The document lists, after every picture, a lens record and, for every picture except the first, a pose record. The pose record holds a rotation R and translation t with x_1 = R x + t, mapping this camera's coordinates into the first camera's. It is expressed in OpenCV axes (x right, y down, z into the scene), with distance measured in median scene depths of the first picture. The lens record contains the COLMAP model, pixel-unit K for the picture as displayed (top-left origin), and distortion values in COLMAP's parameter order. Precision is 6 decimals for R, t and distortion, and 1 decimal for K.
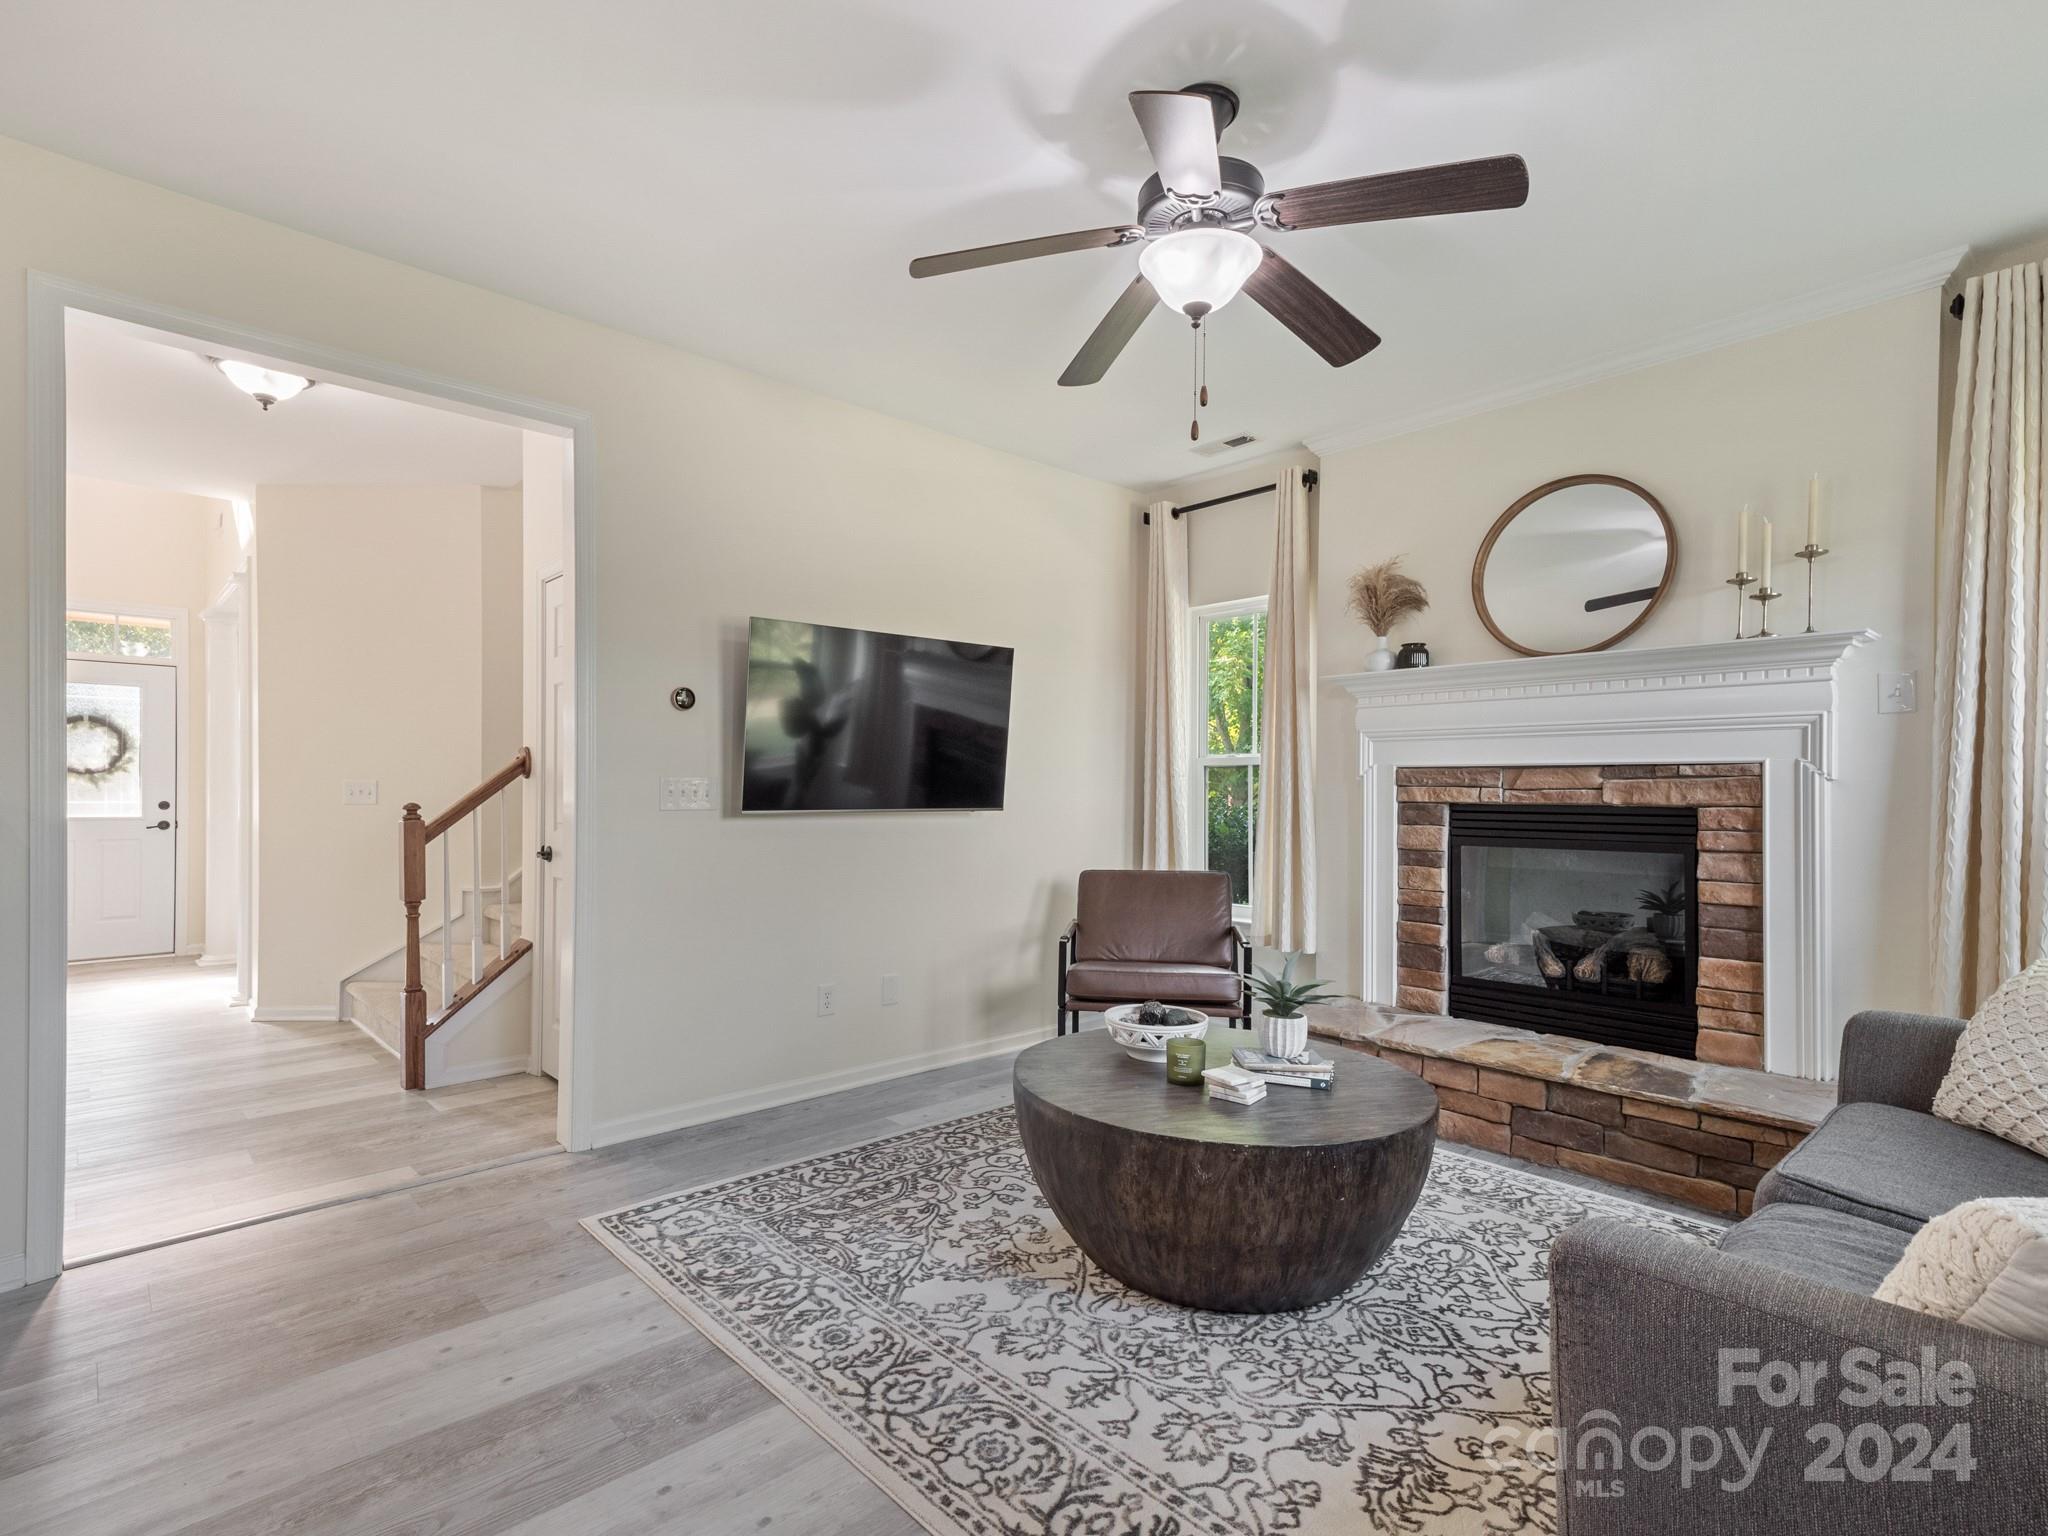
lens RADIAL K [[1017.6, 0, 987.0], [0, 1017.6, 787.2], [0, 0, 1]] dist [0.033460, -0.000157]
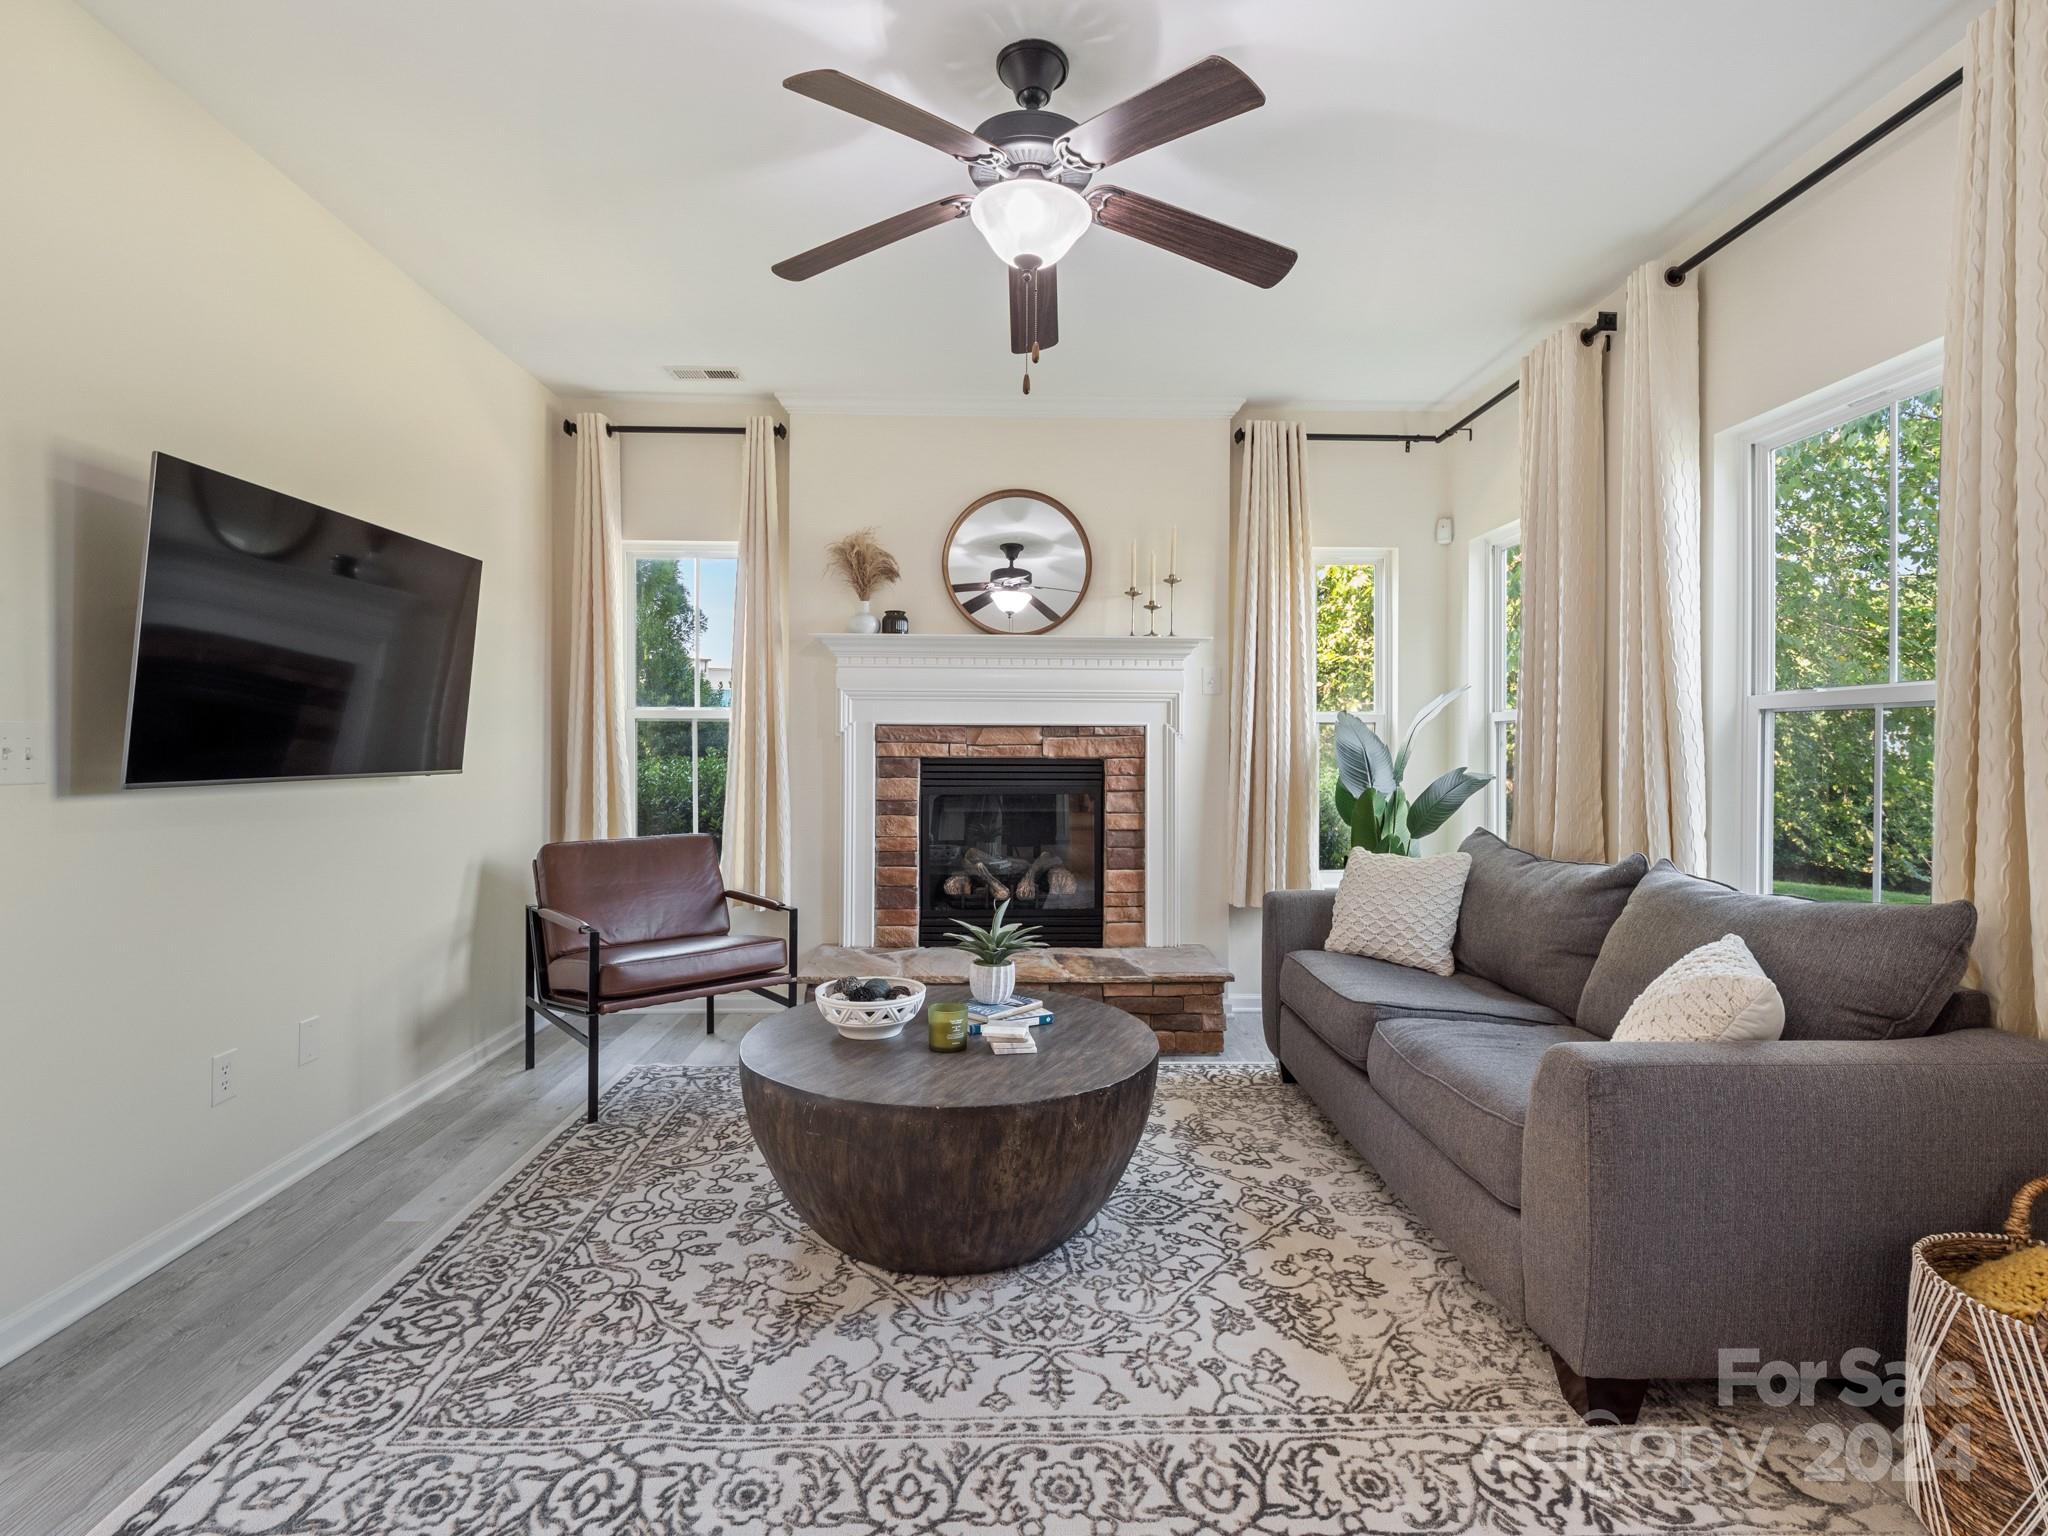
lens RADIAL K [[996.5, 0, 1018.4], [0, 996.5, 751.8], [0, 0, 1]] dist [0.020642, -0.017376]
pose [[0.643652, -0.006512, 0.765290, -0.383049], [-0.002902, 0.999936, 0.010949, -0.003304], [-0.765313, -0.009268, 0.643592, 0.267395]]
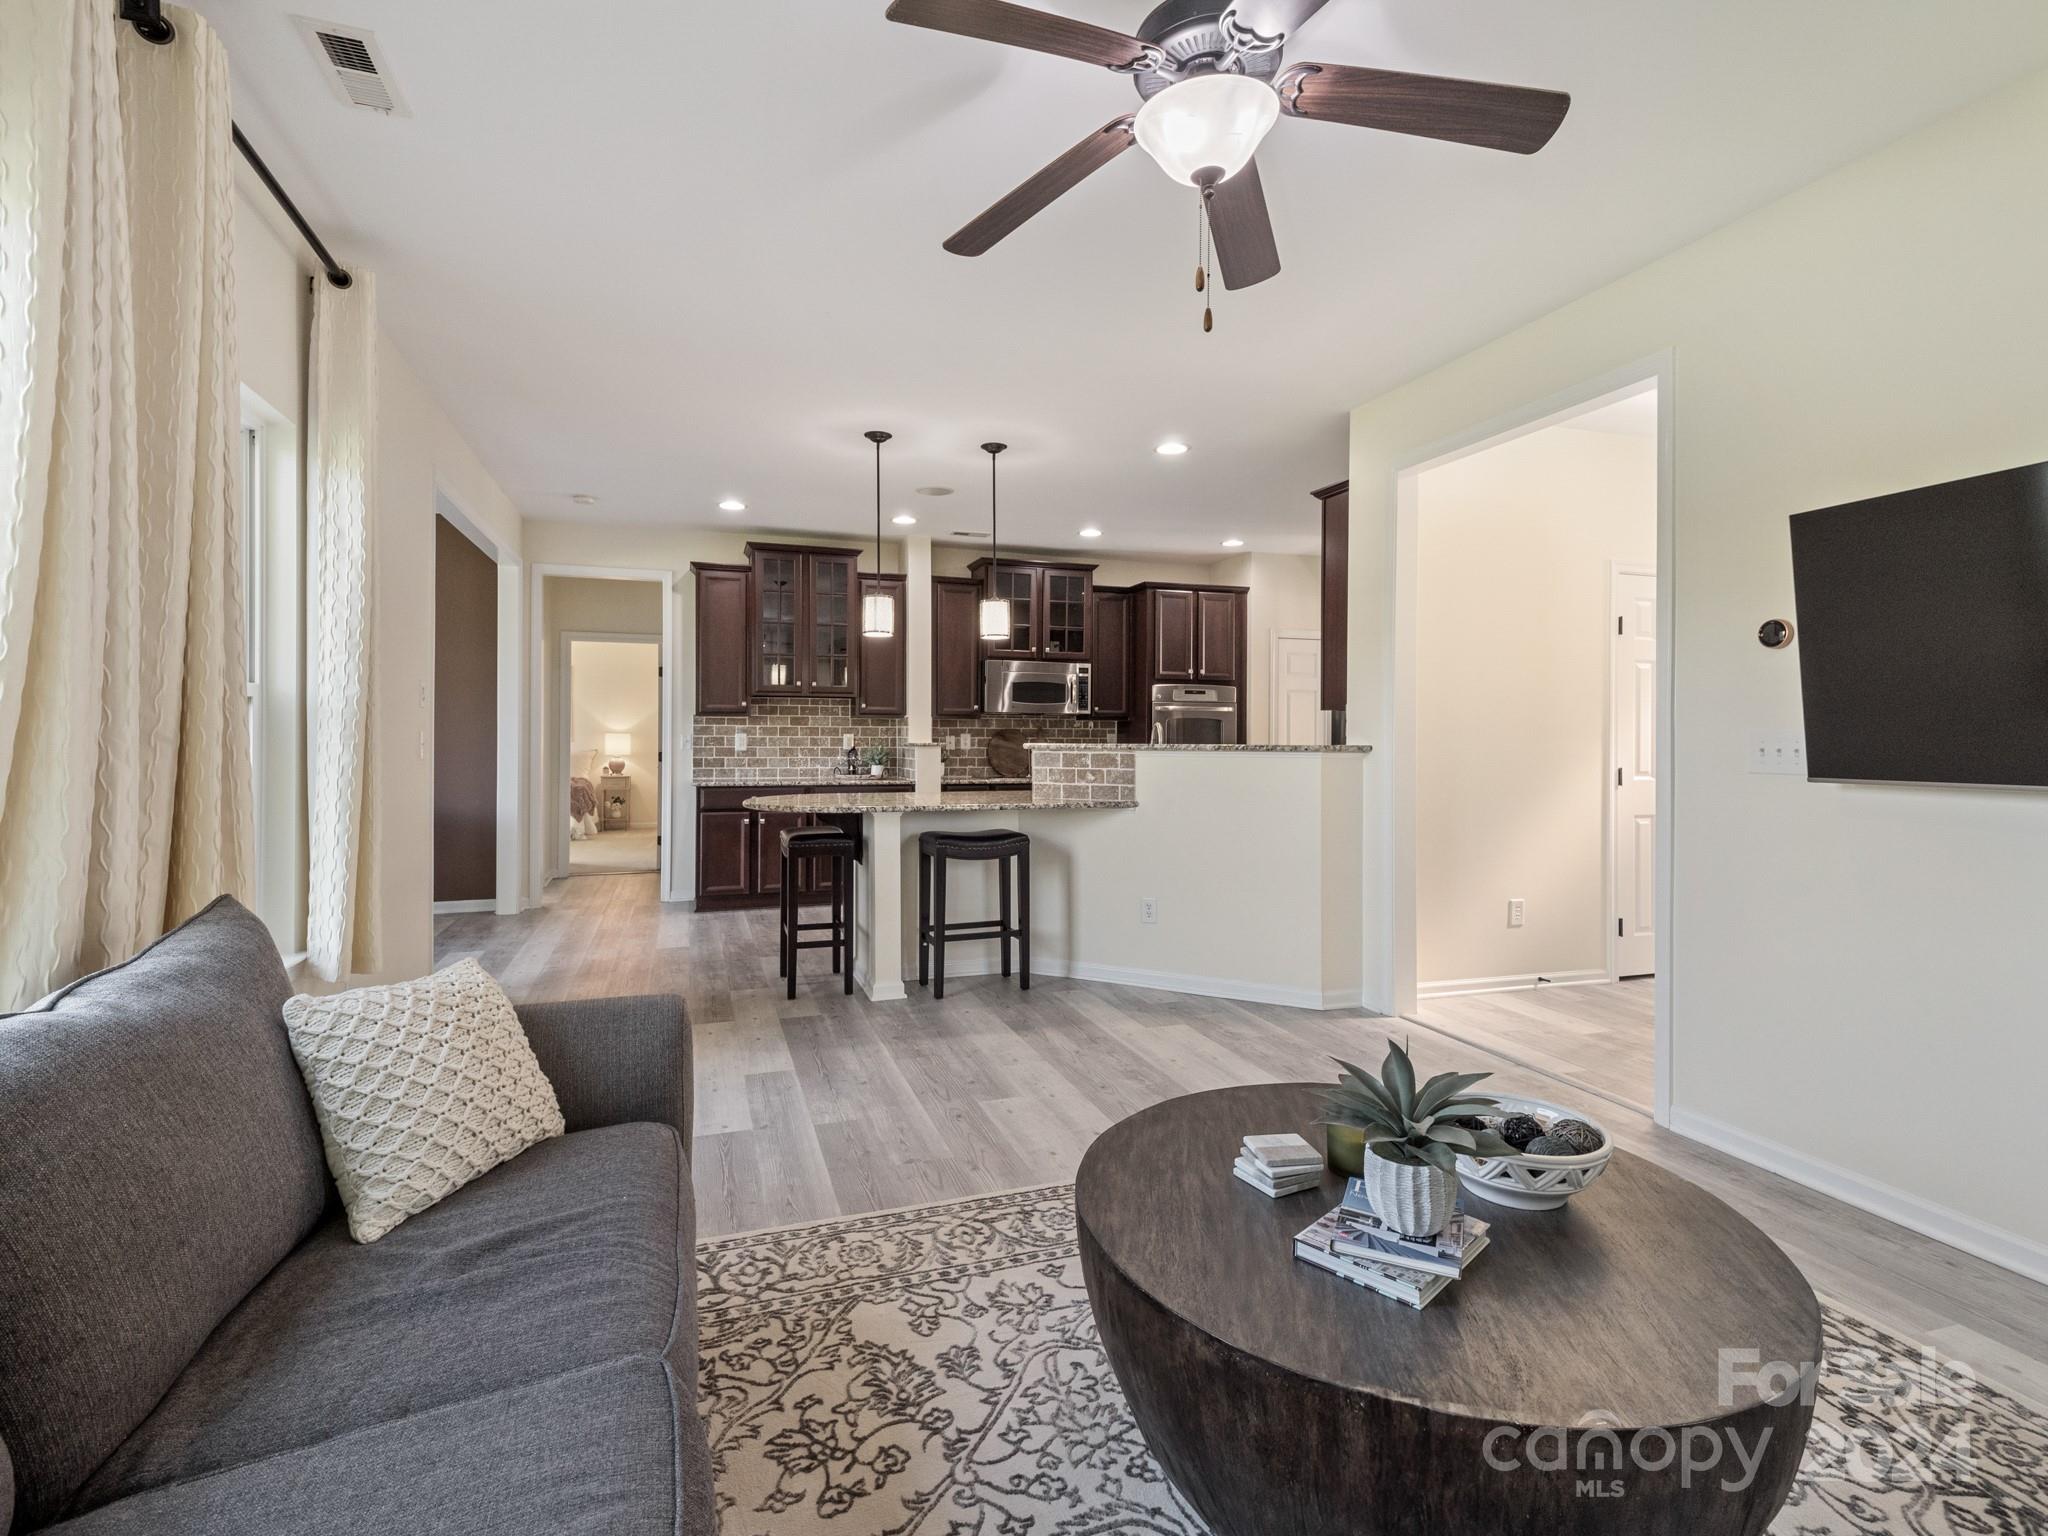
lens RADIAL K [[989.0, 0, 1025.7], [0, 989.0, 734.3], [0, 0, 1]] dist [0.028099, -0.000209]
pose [[-0.385974, -0.007302, -0.922481, 0.714472], [-0.004747, 0.999971, -0.005930, -0.002166], [0.922497, 0.002090, -0.385998, 0.829430]]
